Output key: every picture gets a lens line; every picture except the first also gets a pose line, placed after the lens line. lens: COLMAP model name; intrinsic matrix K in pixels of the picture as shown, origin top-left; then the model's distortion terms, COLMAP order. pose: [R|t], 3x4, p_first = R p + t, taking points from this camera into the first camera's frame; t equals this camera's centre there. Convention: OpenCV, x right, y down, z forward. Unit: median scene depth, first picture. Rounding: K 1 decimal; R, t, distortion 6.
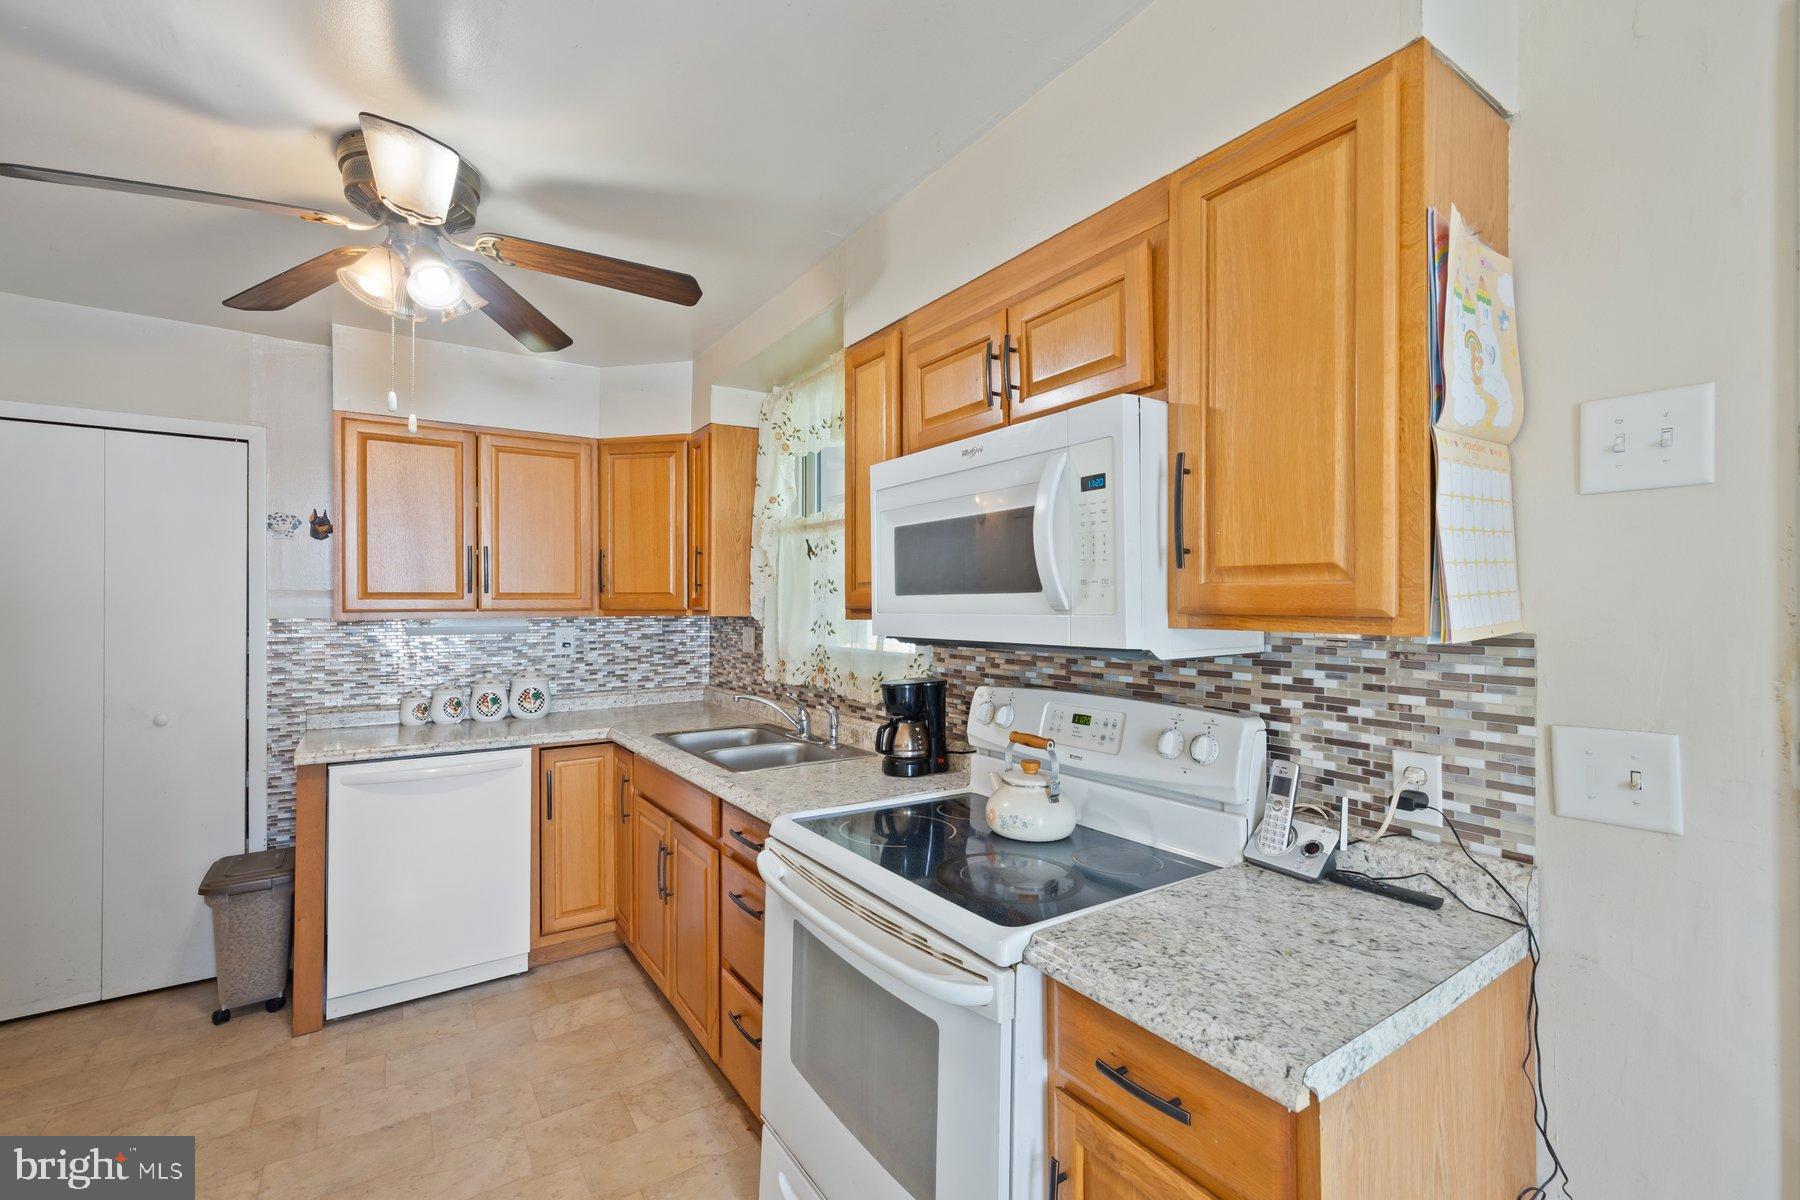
lens RADIAL K [[760.0, 0, 896.9], [0, 760.0, 595.6], [0, 0, 1]] dist [-0.000596, 0.000028]
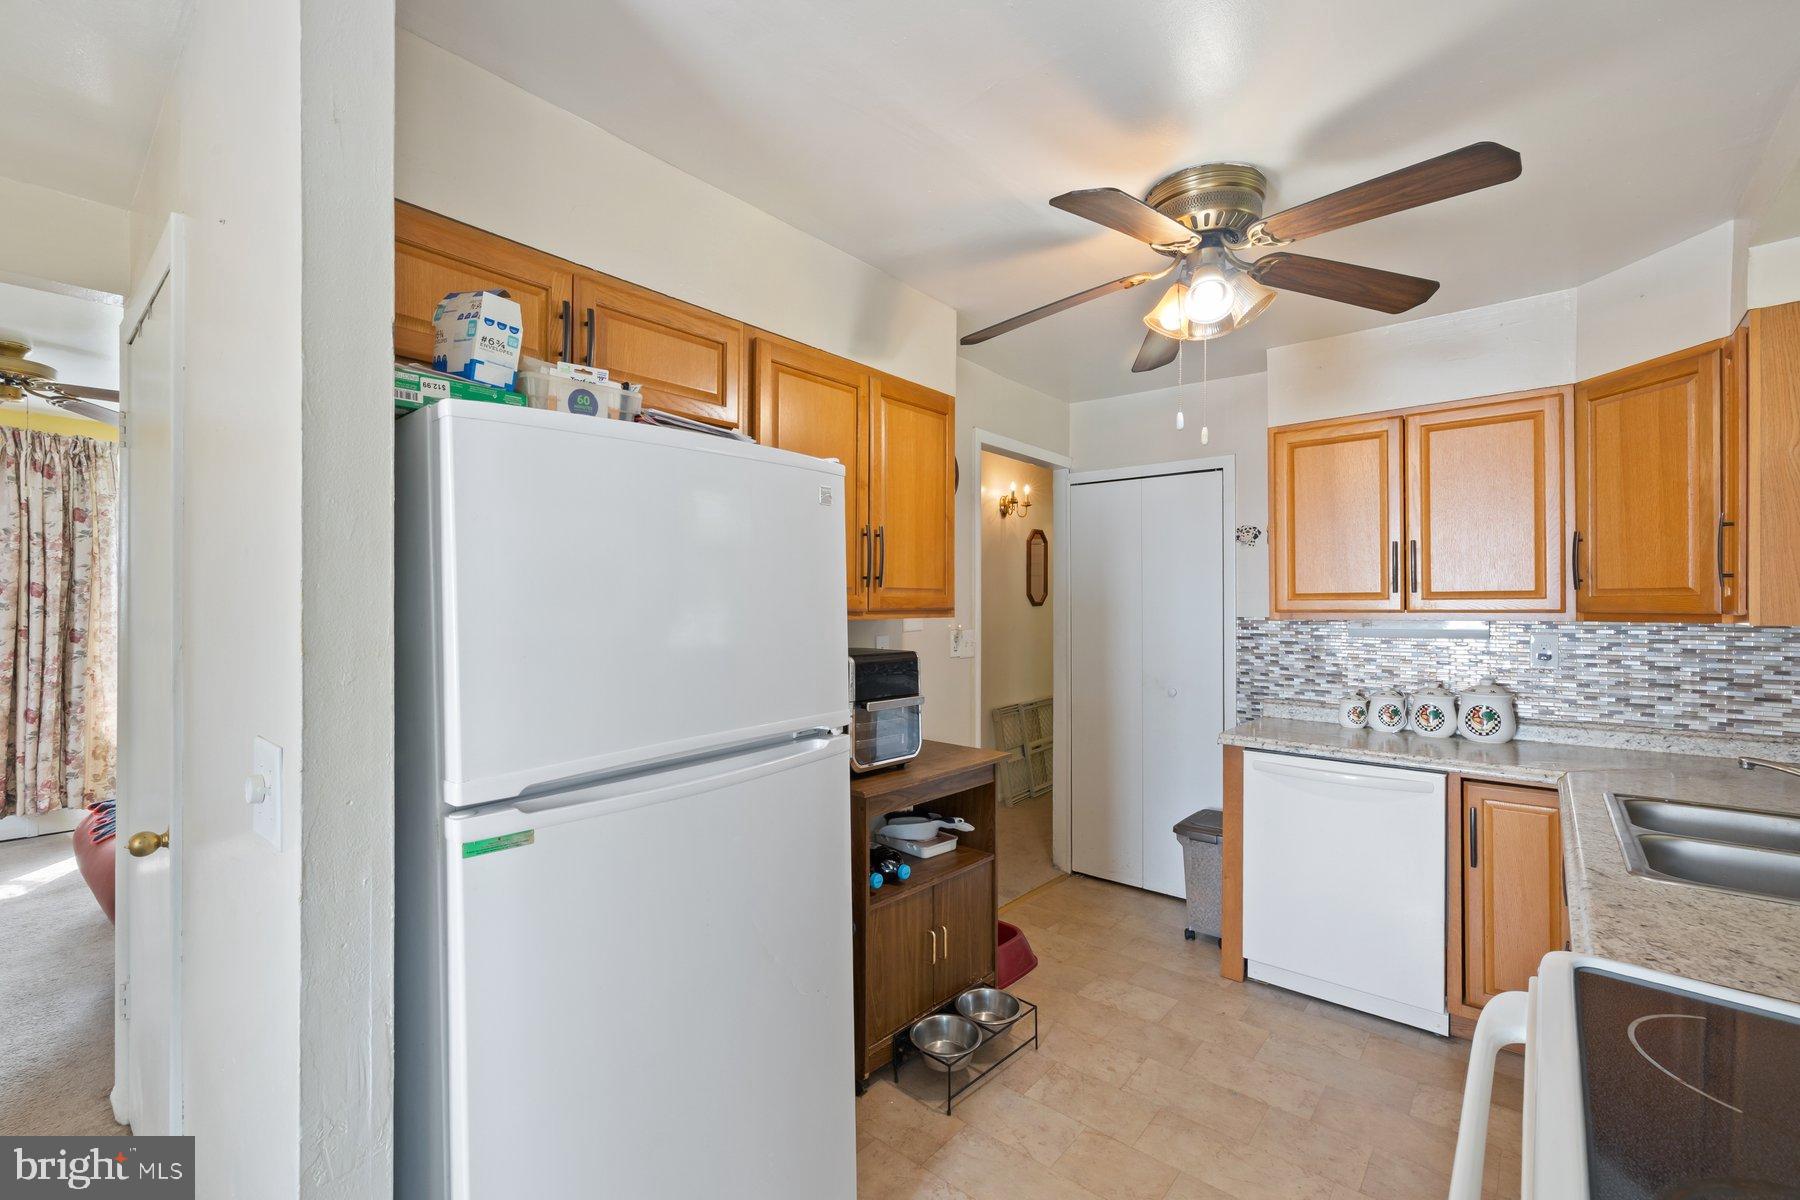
lens RADIAL K [[762.8, 0, 900.0], [0, 762.8, 600.0], [0, 0, 1]] dist [-0.000023, -0.000141]
pose [[0.273361, -0.004146, -0.961903, 0.158717], [0.011009, 0.999939, -0.001181, -0.000130], [0.961849, -0.010267, 0.273390, 0.170704]]
